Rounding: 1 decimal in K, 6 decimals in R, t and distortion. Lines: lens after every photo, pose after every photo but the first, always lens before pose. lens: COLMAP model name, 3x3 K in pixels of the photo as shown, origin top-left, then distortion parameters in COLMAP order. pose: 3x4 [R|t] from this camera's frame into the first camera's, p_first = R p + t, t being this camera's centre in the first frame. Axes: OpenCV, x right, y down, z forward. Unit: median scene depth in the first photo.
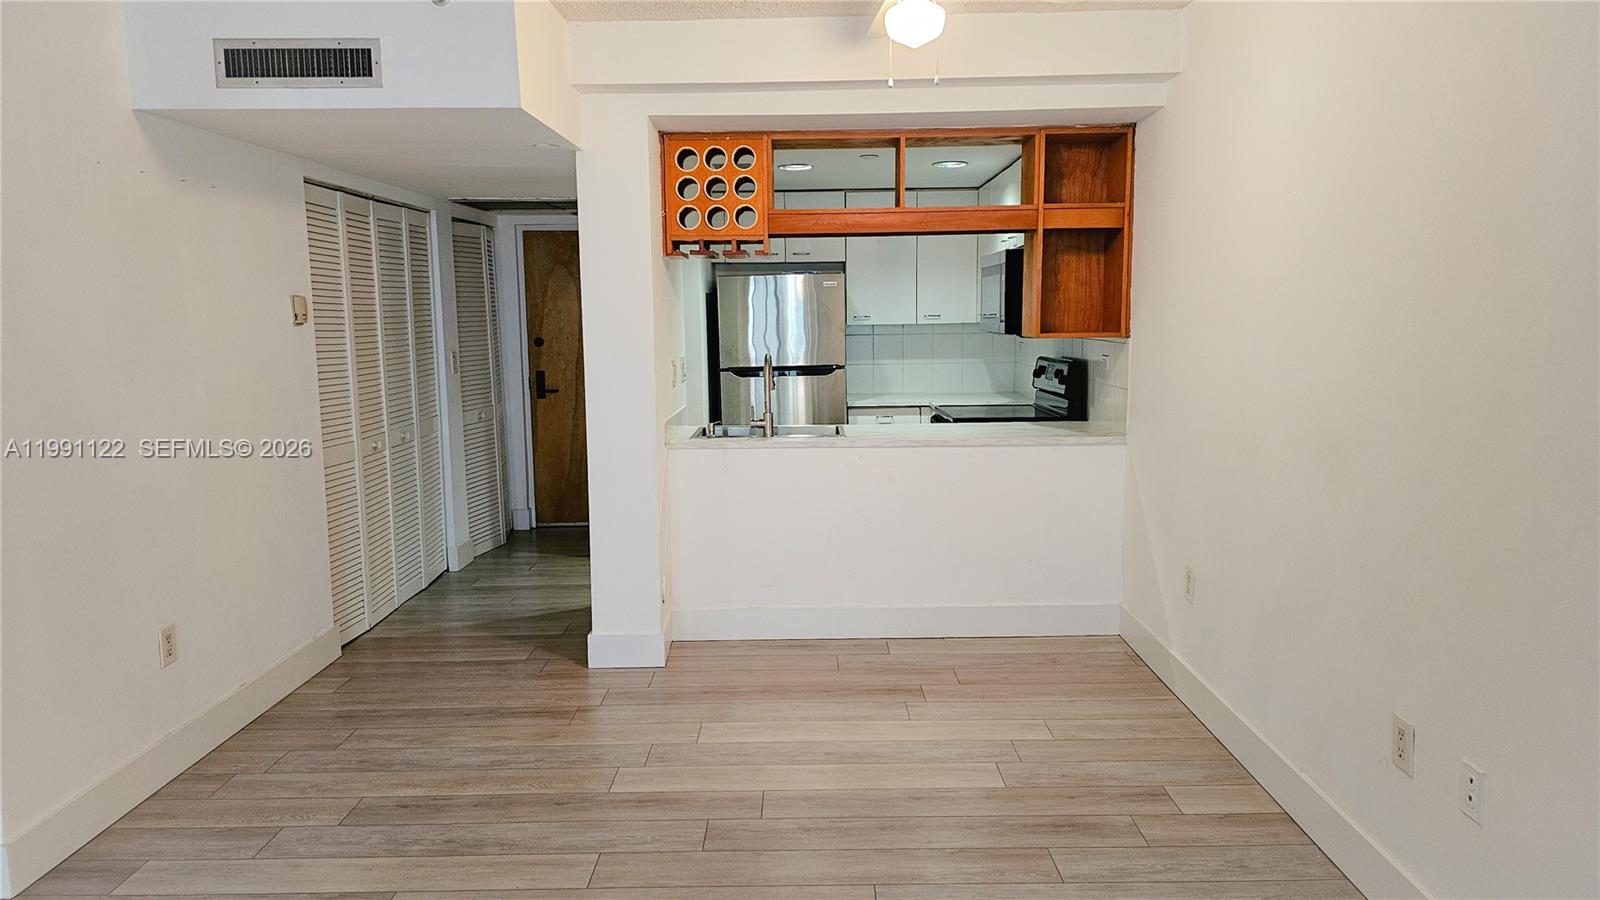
lens RADIAL K [[1081.6, 0, 800.0], [0, 1081.6, 450.0], [0, 0, 1]] dist [0.082432, -0.076910]
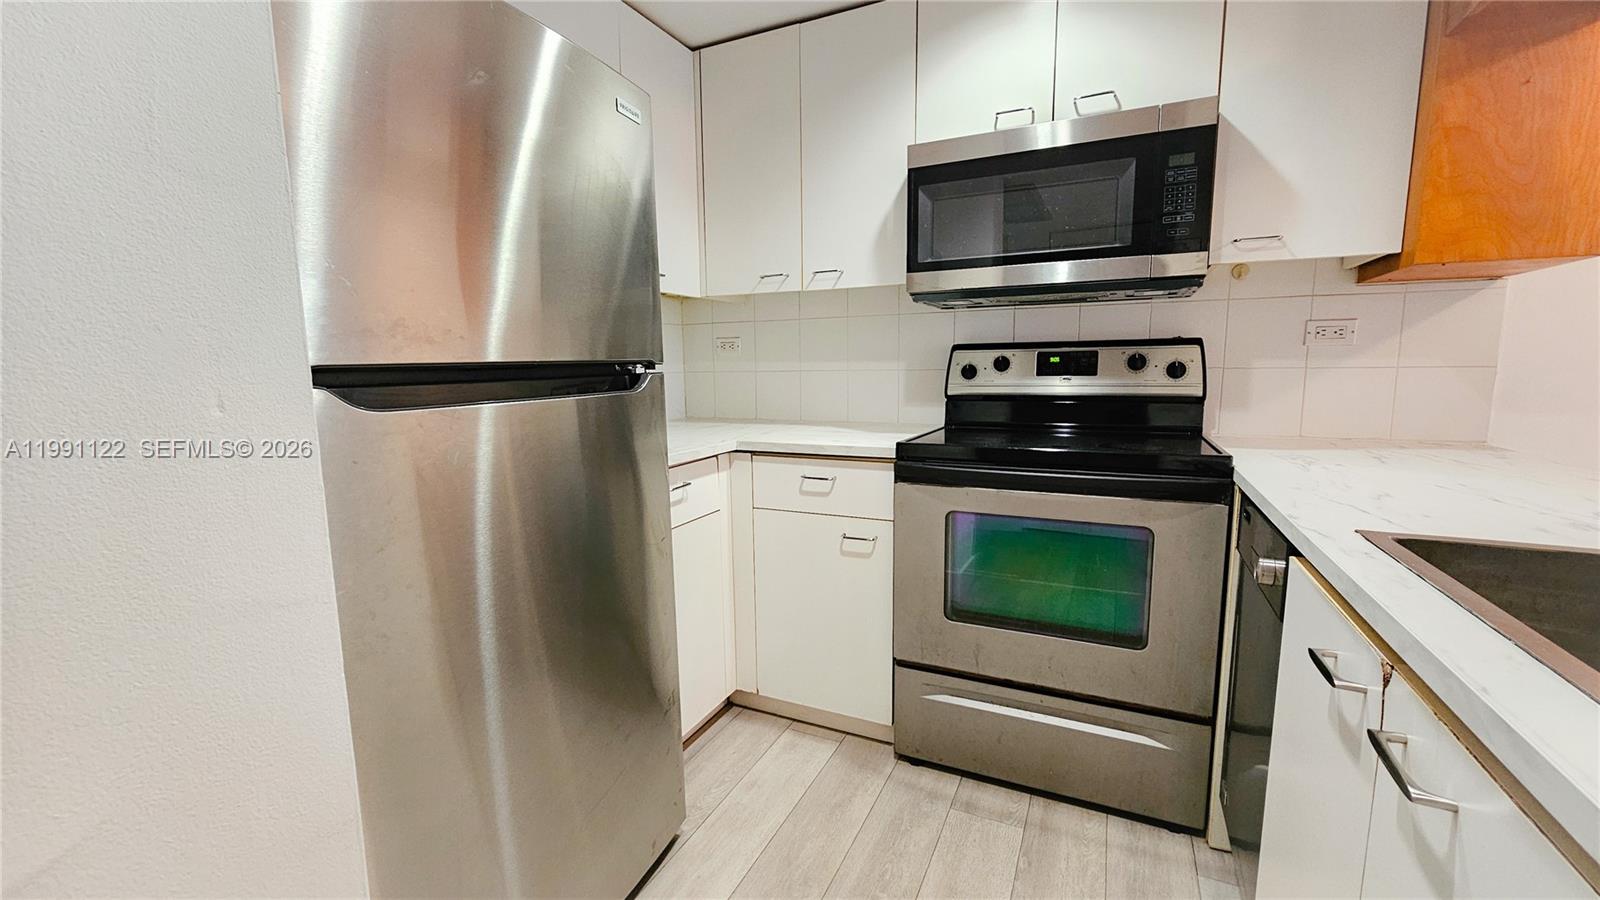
lens RADIAL K [[654.5, 0, 800.0], [0, 654.5, 450.0], [0, 0, 1]] dist [-0.000620, -0.000382]
pose [[0.430581, -0.110067, 0.895815, -0.173867], [0.122538, 0.990475, 0.062799, -0.073513], [-0.894195, 0.082731, 0.439967, 1.102083]]
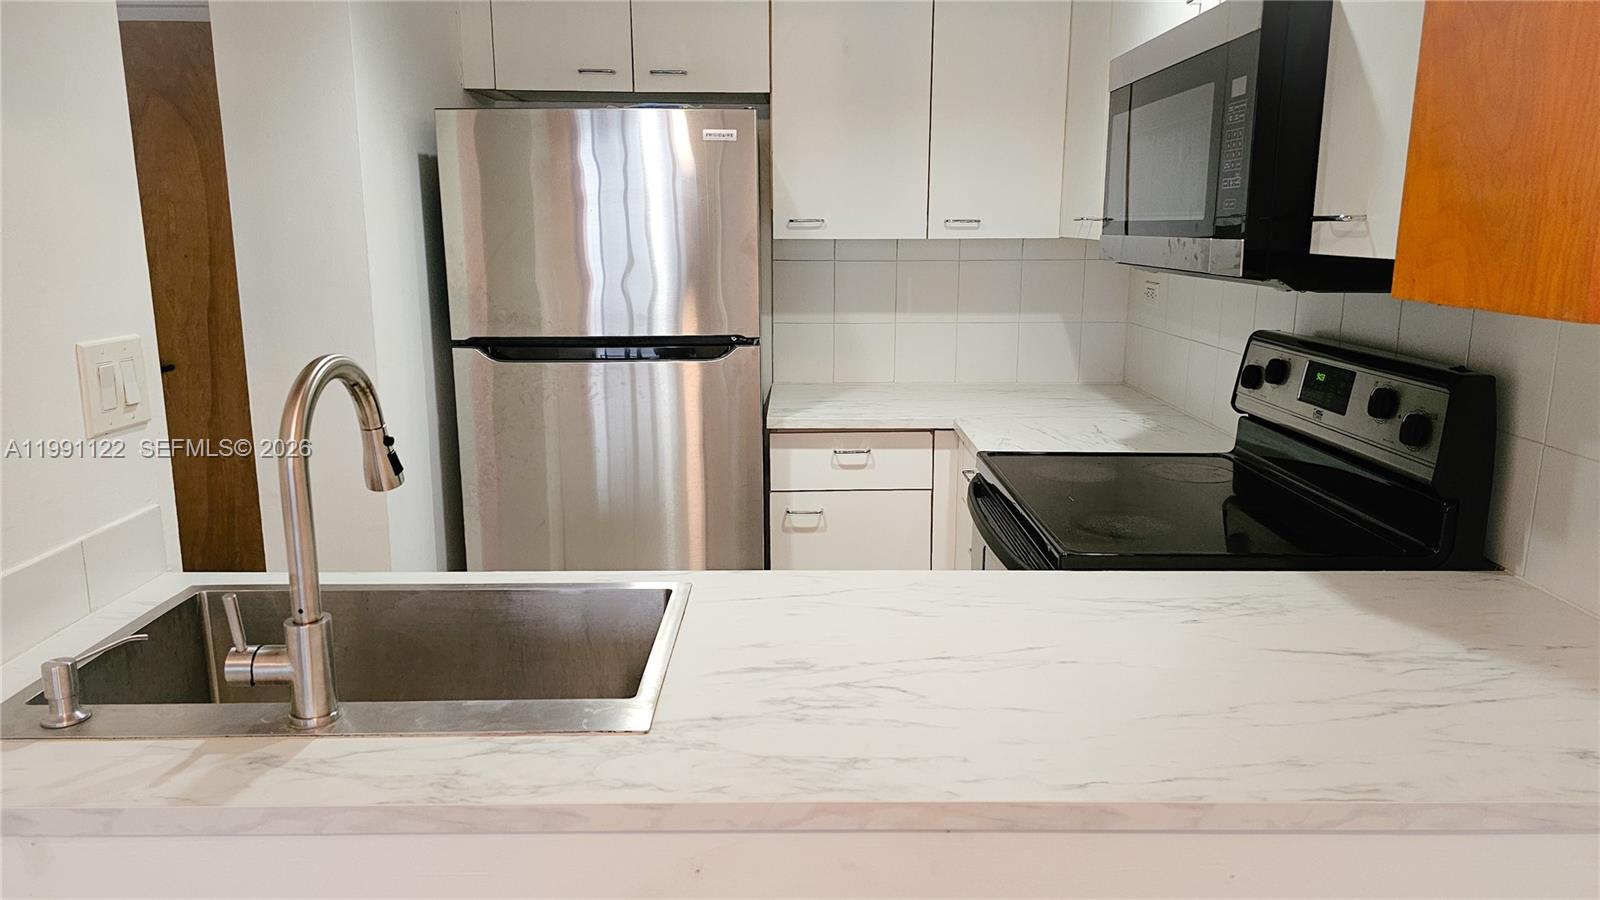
lens RADIAL K [[1081.6, 0, 800.0], [0, 1081.6, 450.0], [0, 0, 1]] dist [0.082432, -0.076910]
pose [[0.999872, 0.012332, 0.010158, 0.069232], [-0.013100, 0.996758, 0.079382, -0.087028], [-0.009146, -0.079505, 0.996792, 0.737603]]
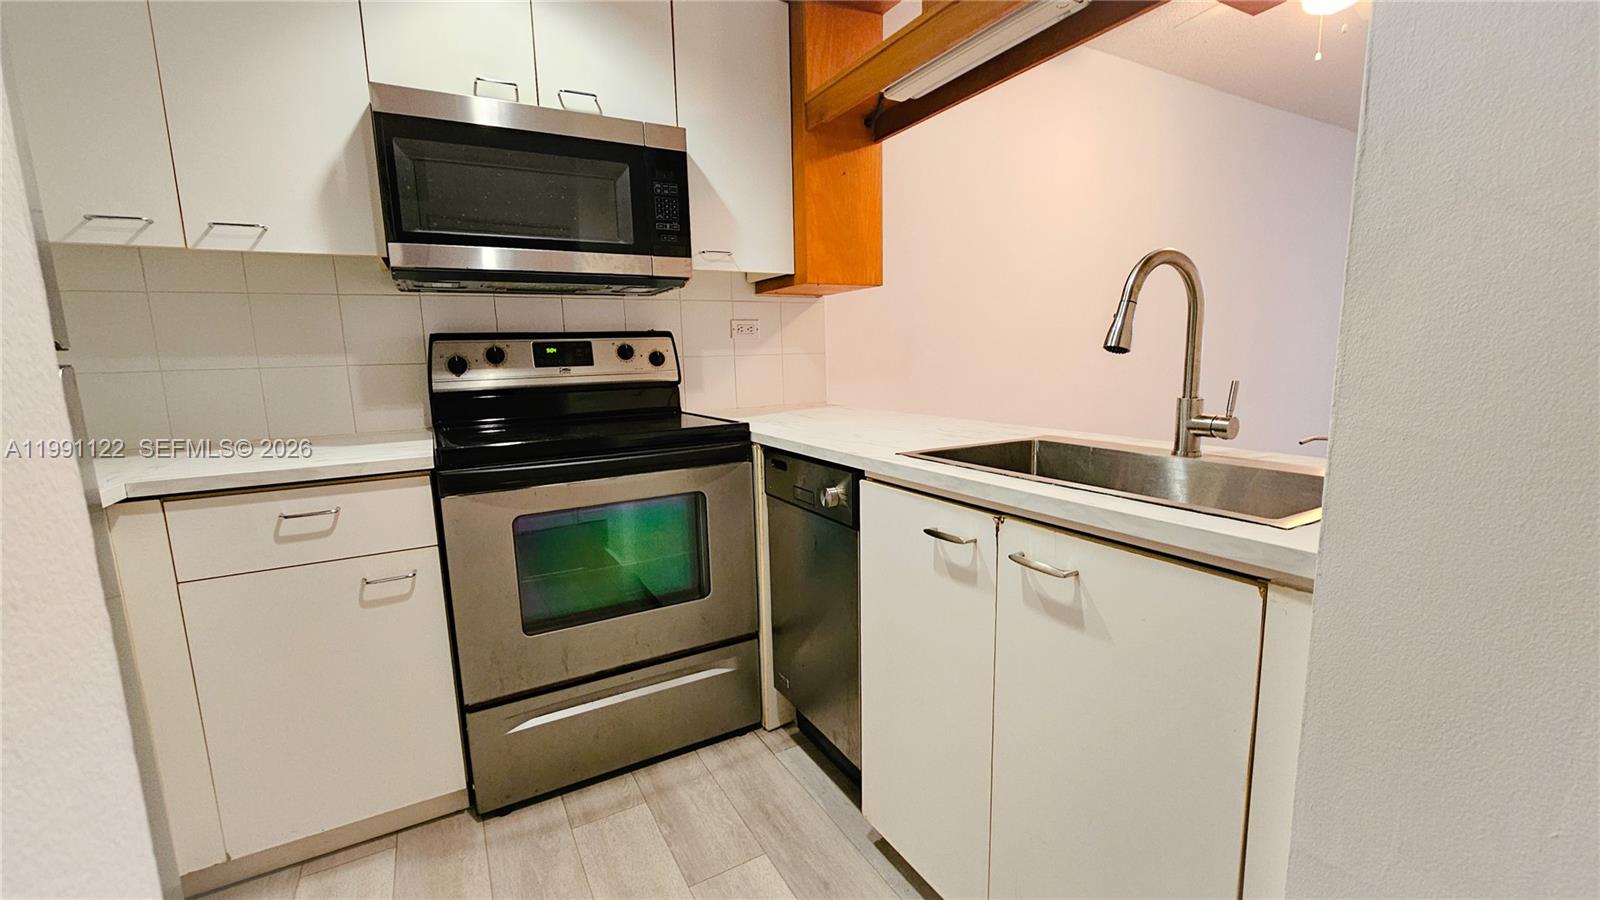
lens RADIAL K [[654.5, 0, 800.0], [0, 654.5, 450.0], [0, 0, 1]] dist [-0.000620, -0.000382]
pose [[-0.494030, -0.104082, 0.863192, -0.165364], [0.142548, 0.969678, 0.198506, -0.082857], [-0.857680, 0.221114, -0.464214, 1.203637]]
